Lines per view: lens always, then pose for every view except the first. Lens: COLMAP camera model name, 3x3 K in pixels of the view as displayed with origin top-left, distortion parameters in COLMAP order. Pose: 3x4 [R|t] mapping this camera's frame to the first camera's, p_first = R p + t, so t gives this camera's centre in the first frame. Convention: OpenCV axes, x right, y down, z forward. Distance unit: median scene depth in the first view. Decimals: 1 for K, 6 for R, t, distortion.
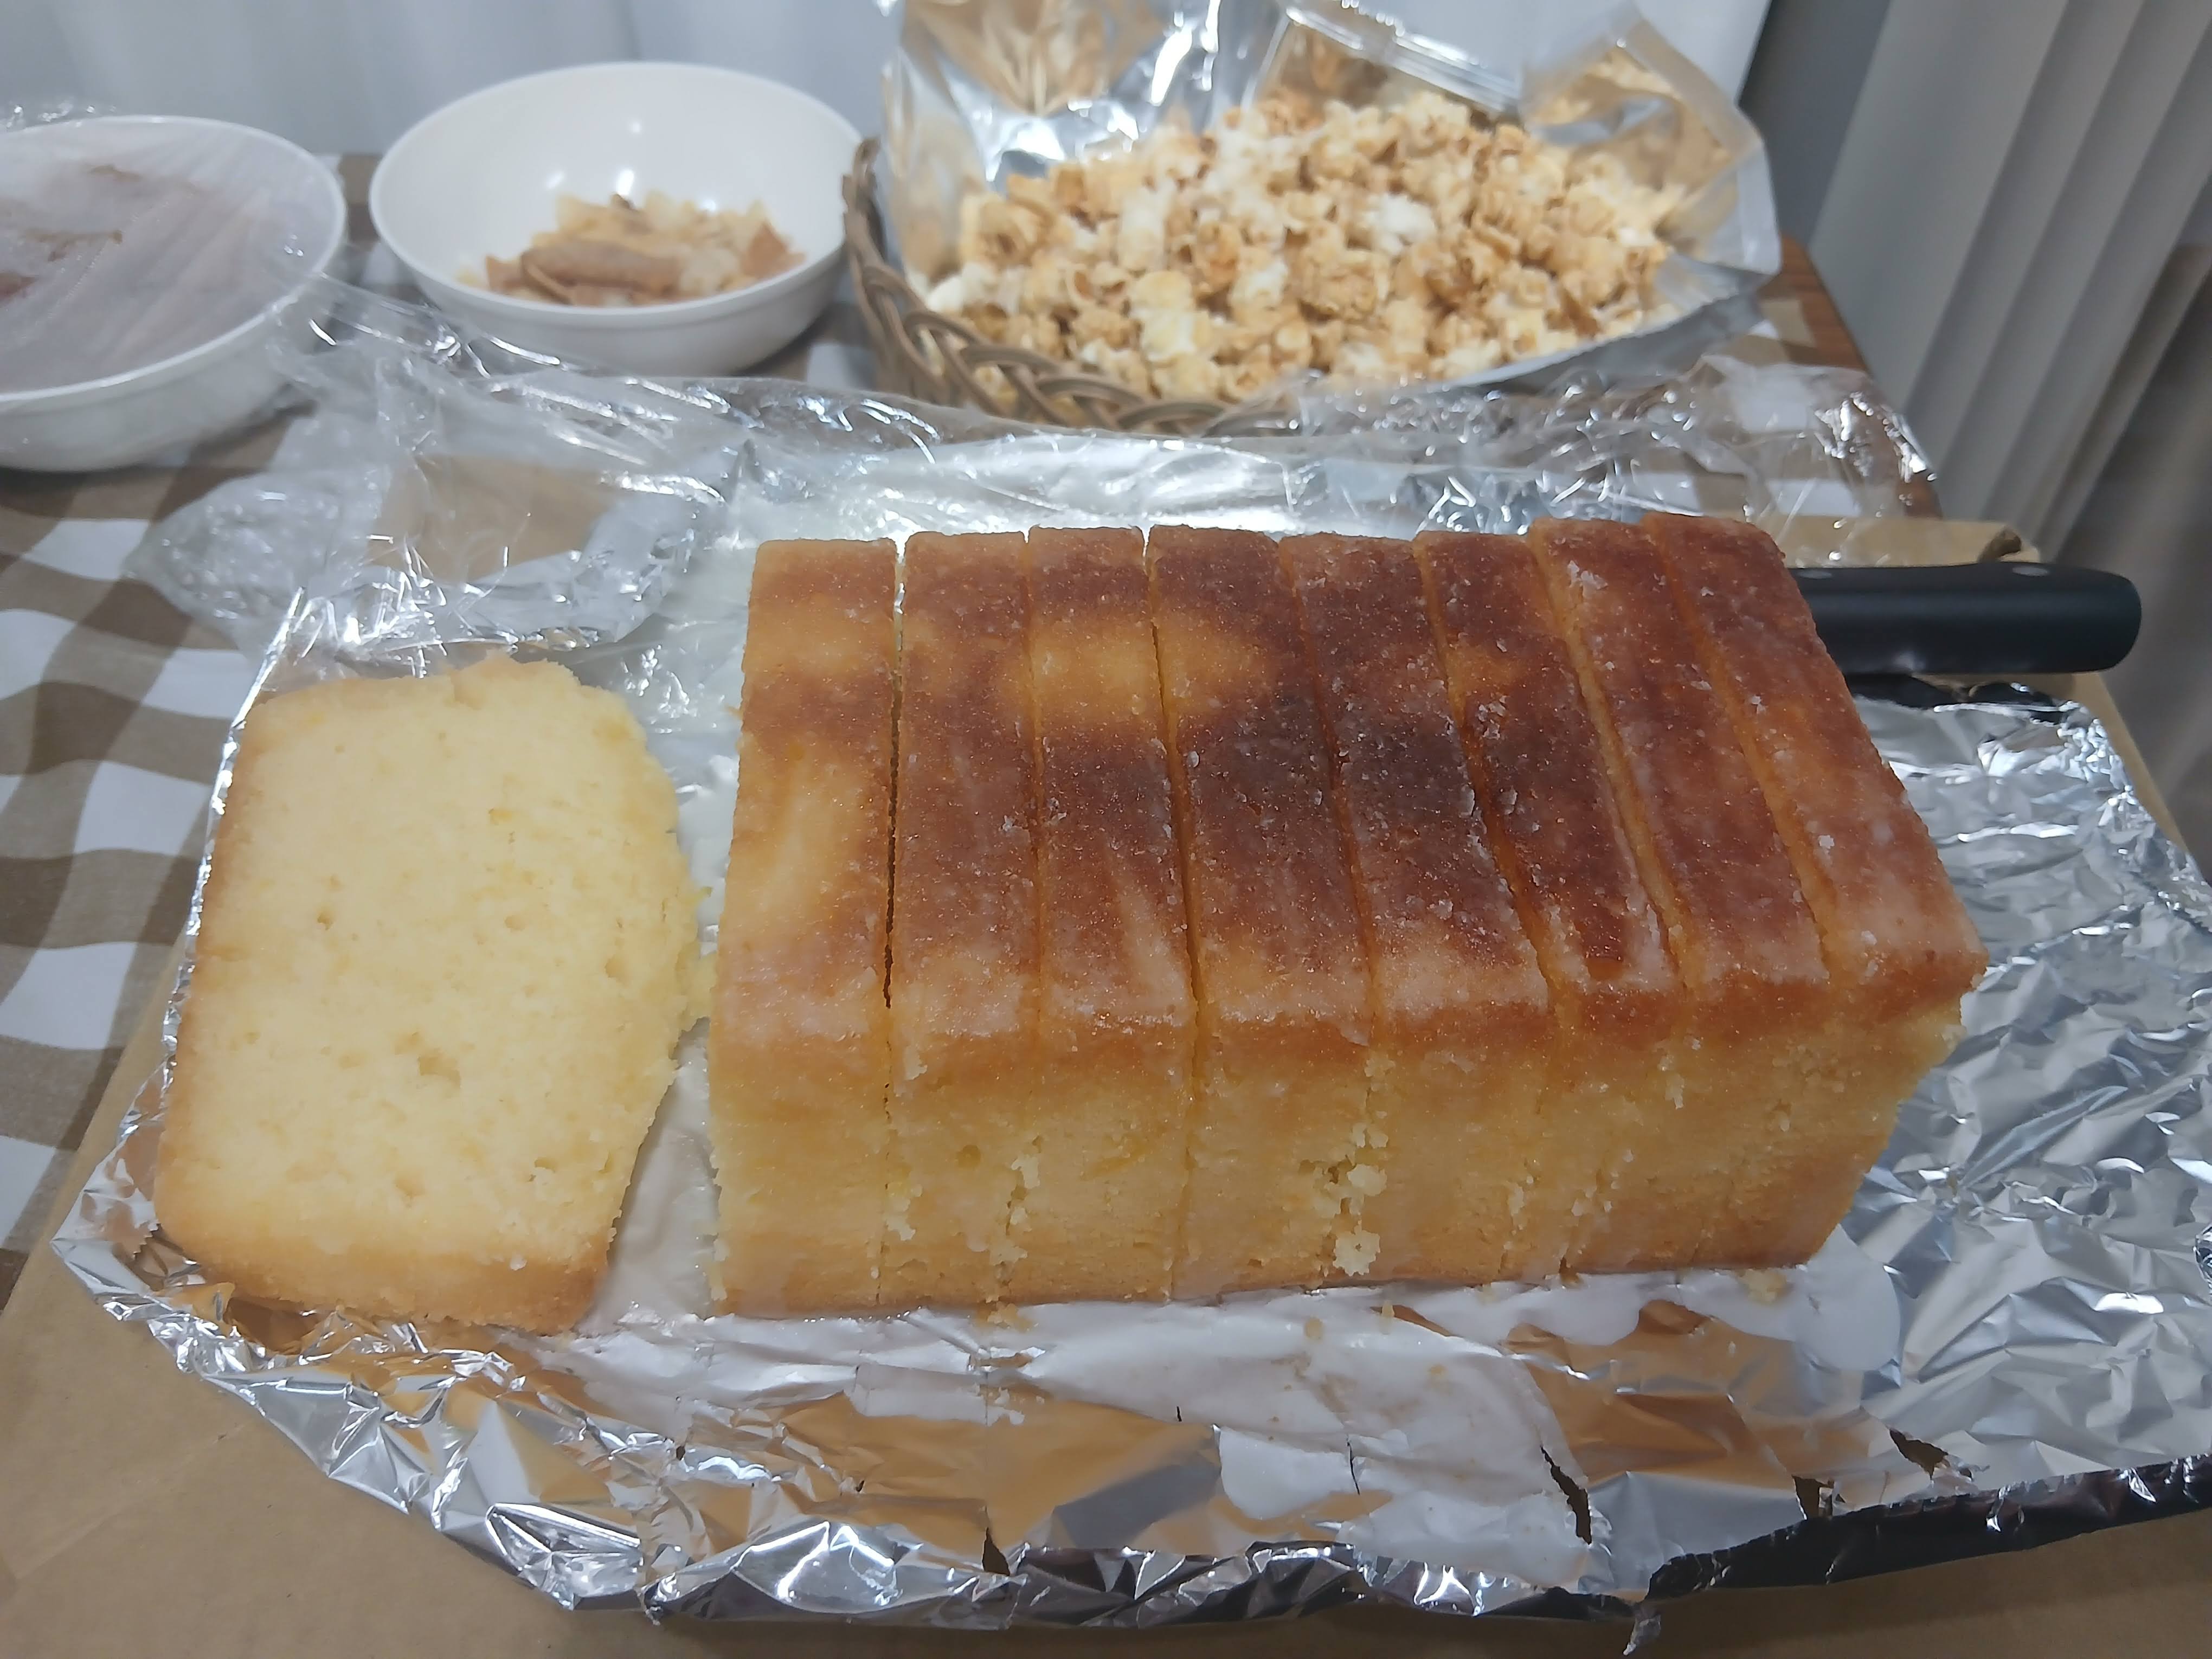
lens RADIAL K [[1766.7, 0, 1106.5], [0, 1766.7, 827.0], [0, 0, 1]] dist [0.060543, -0.004190]
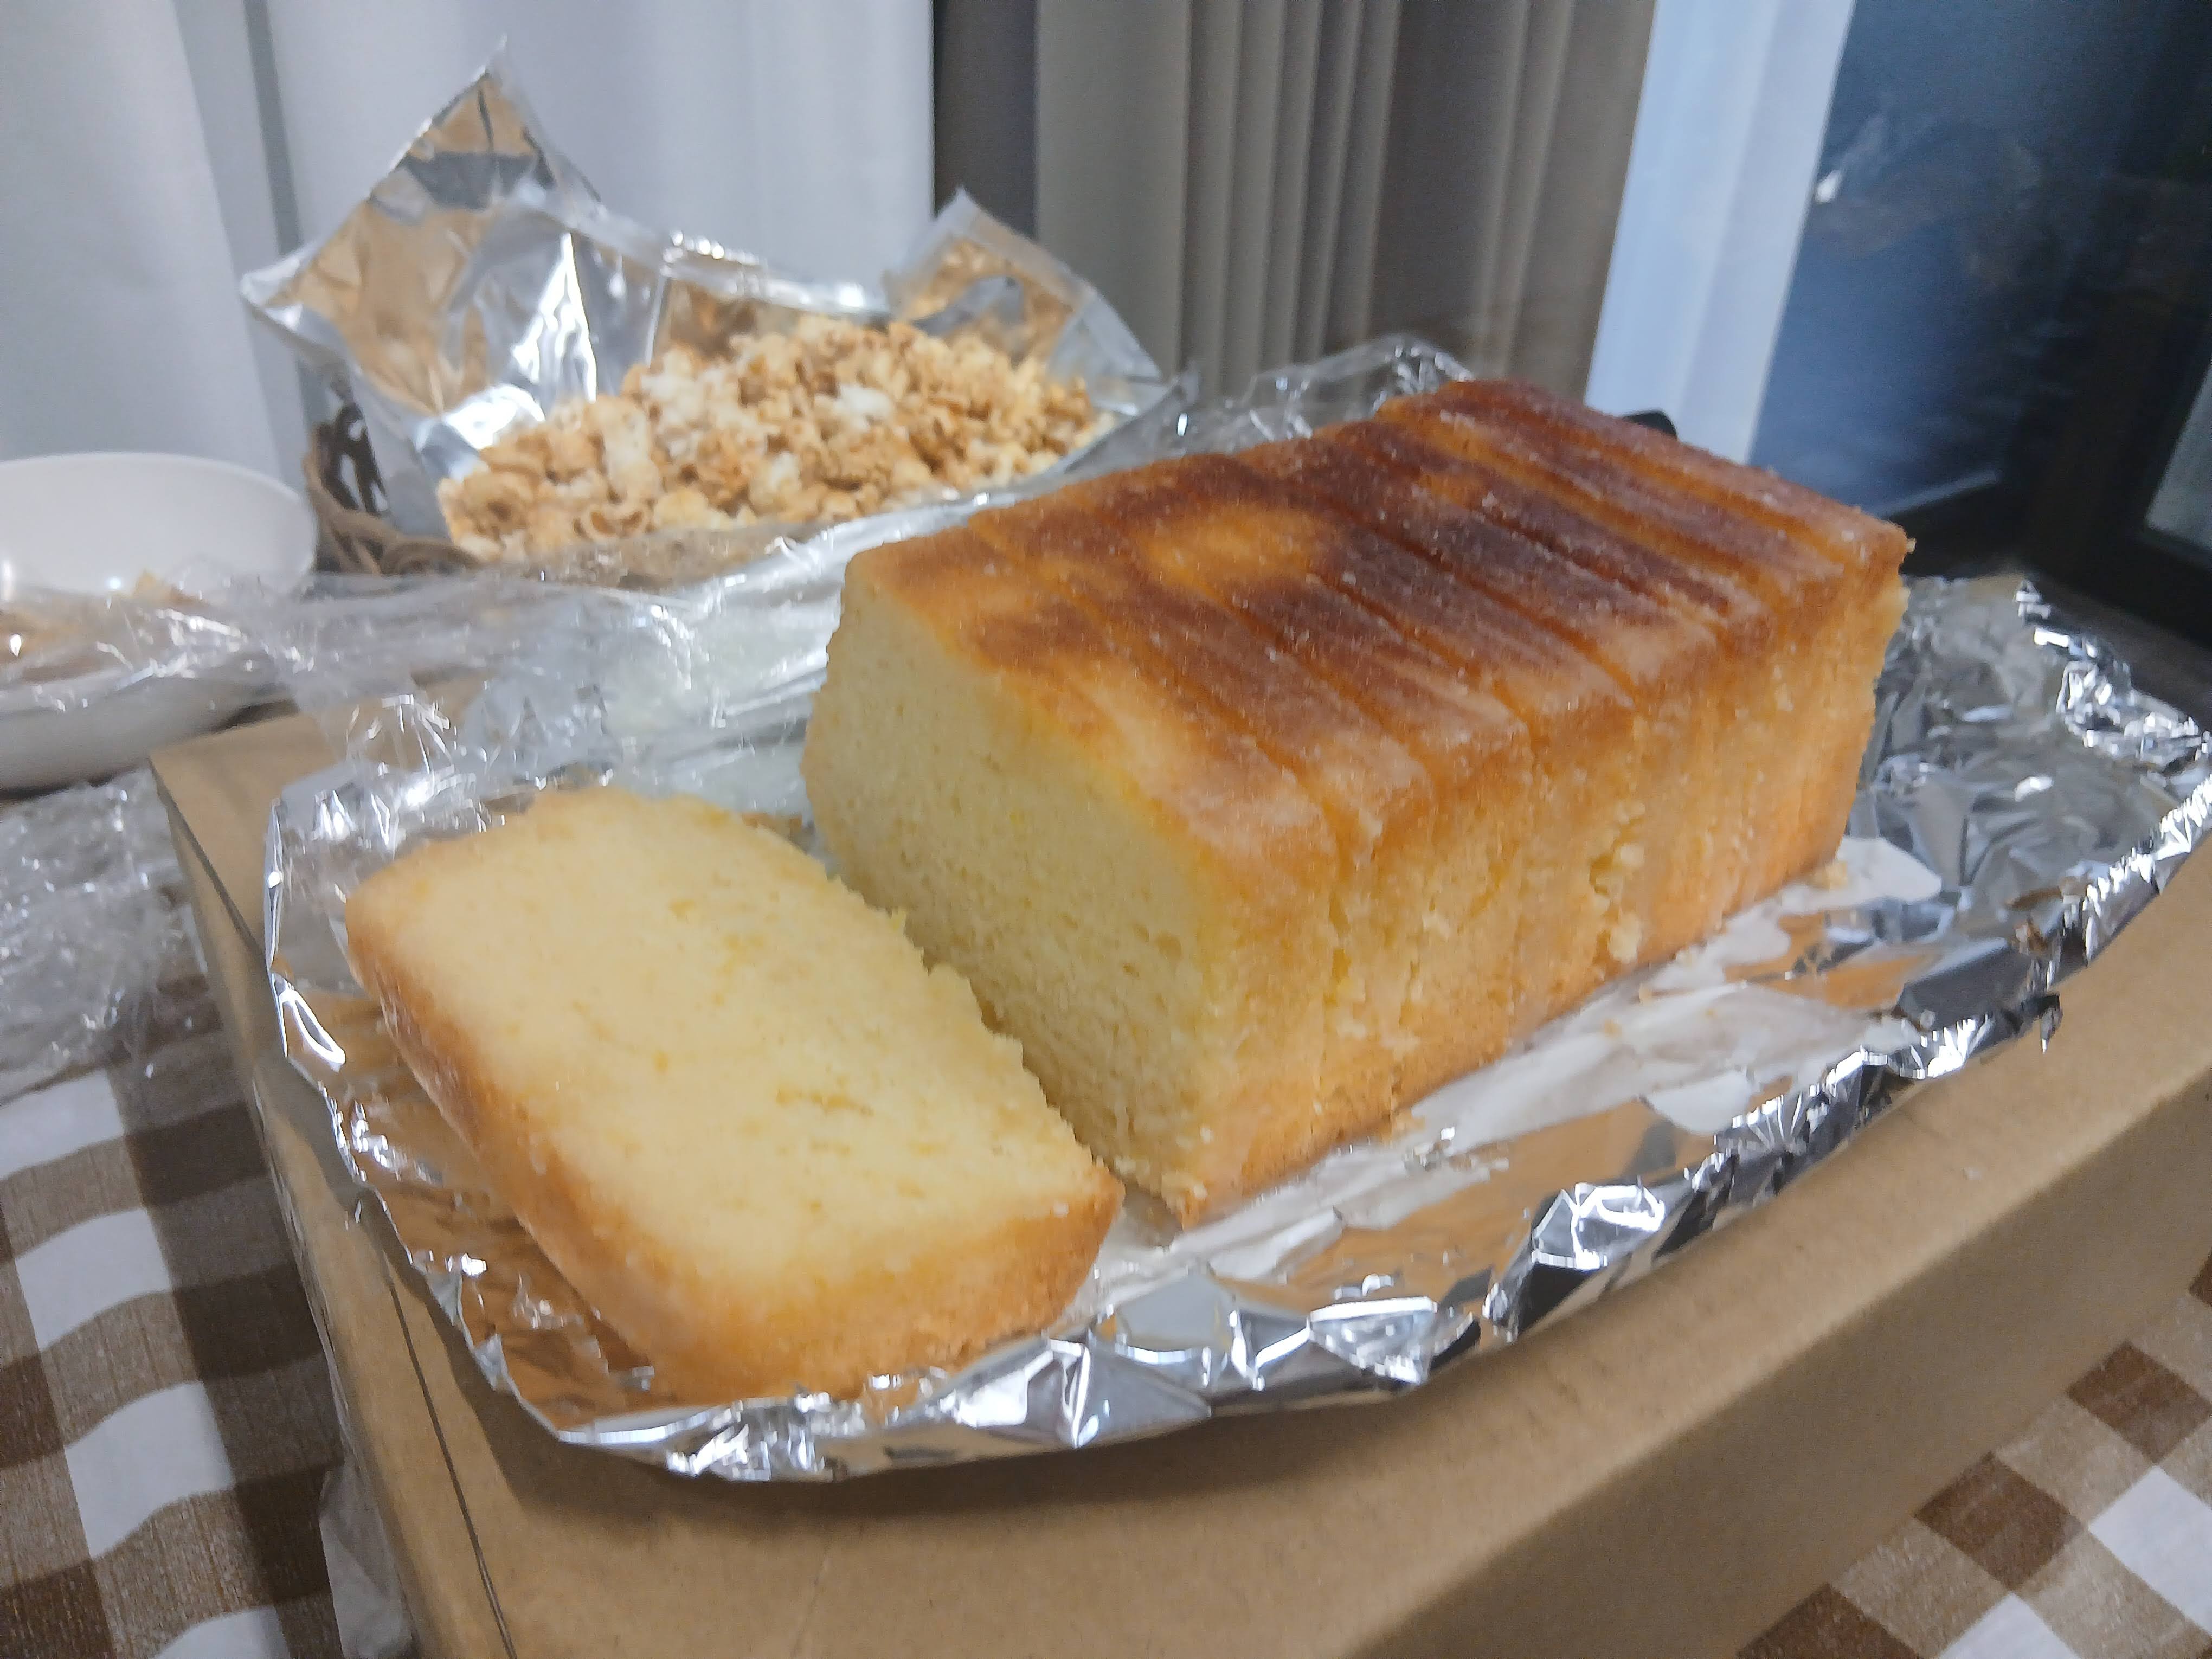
lens RADIAL K [[1766.7, 0, 1107.9], [0, 1766.7, 834.1], [0, 0, 1]] dist [0.060543, -0.004190]
pose [[0.826179, -0.313928, 0.467843, -0.637685], [0.404506, 0.908522, -0.104701, 0.160565], [-0.392177, 0.275747, 0.877588, 0.106045]]
